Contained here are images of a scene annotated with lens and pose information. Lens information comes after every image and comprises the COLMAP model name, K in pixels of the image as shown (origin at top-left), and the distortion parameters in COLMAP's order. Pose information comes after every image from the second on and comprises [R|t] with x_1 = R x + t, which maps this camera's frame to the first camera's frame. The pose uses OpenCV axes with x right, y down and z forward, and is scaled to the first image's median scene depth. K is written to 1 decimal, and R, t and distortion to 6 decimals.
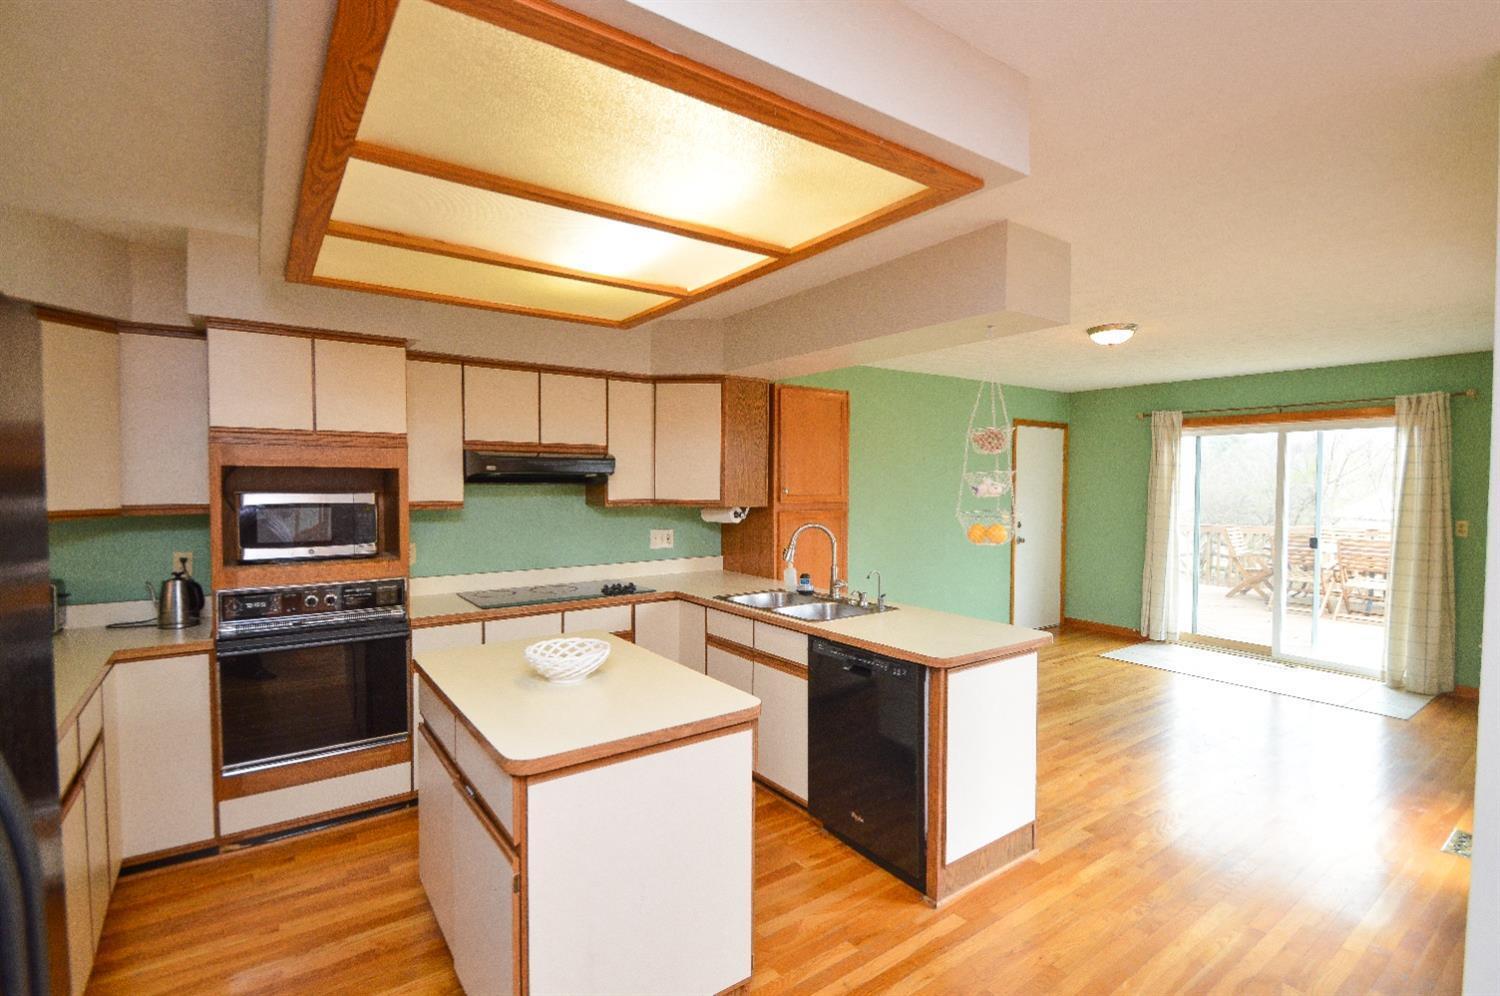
lens RADIAL K [[660.8, 0, 747.2], [0, 660.8, 497.0], [0, 0, 1]] dist [-0.013163, -0.001158]
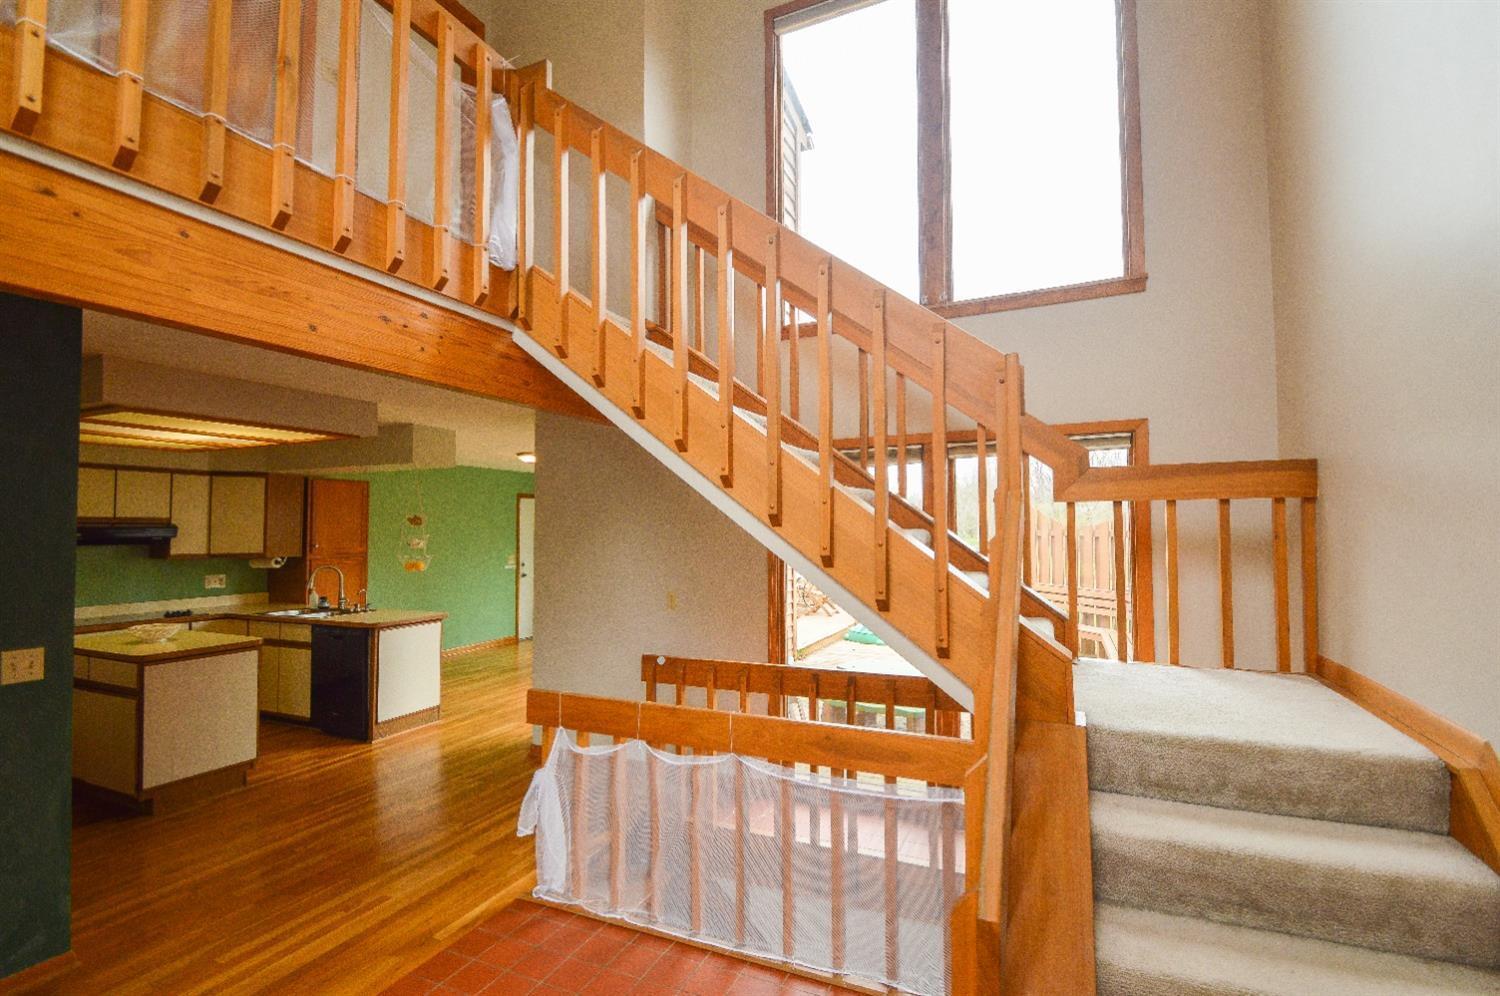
lens RADIAL K [[660.8, 0, 749.2], [0, 660.8, 501.9], [0, 0, 1]] dist [-0.013163, -0.001158]
pose [[0.852730, 0.016120, 0.522104, 0.133025], [0.017464, 0.998085, -0.059339, -0.003746], [-0.522060, 0.059719, 0.850815, -0.950207]]
